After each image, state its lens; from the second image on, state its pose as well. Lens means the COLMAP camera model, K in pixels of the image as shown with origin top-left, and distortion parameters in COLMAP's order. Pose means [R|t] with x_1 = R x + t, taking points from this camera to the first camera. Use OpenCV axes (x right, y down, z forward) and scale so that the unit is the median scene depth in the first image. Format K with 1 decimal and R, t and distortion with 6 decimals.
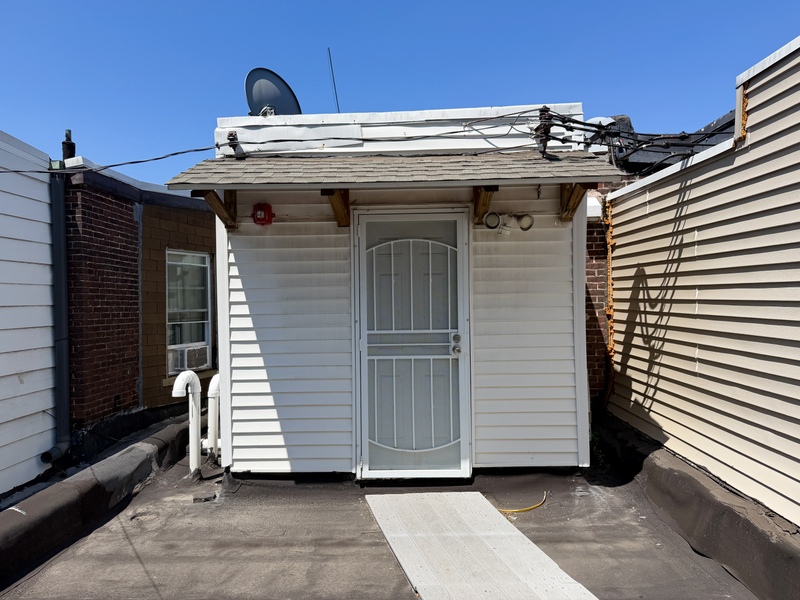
lens RADIAL K [[567.9, 0, 407.0], [0, 567.9, 293.5], [0, 0, 1]] dist [0.057792, -0.072990]
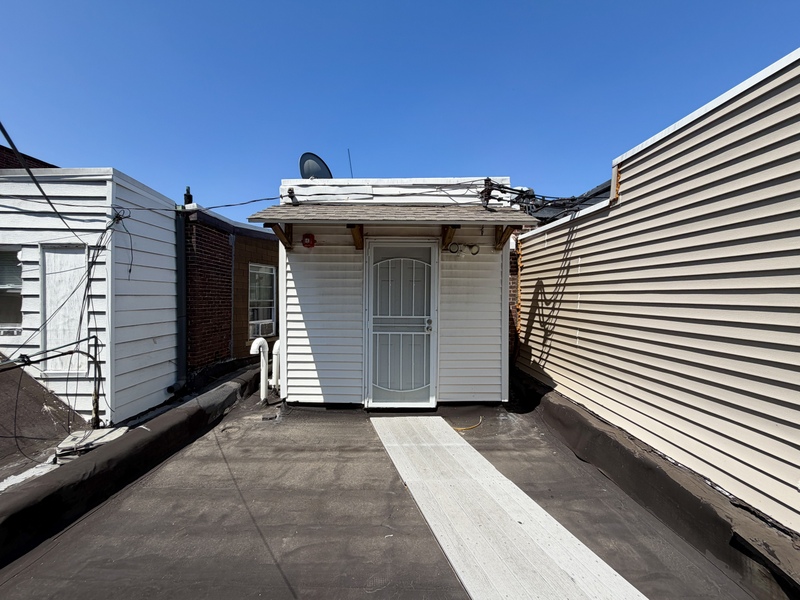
lens RADIAL K [[318.1, 0, 396.2], [0, 318.1, 299.3], [0, 0, 1]] dist [0.000209, 0.000033]
pose [[0.999343, 0.022467, 0.028429, -0.032094], [-0.022929, 0.999608, 0.016036, 0.004314], [-0.028058, -0.016677, 0.999467, 0.110023]]
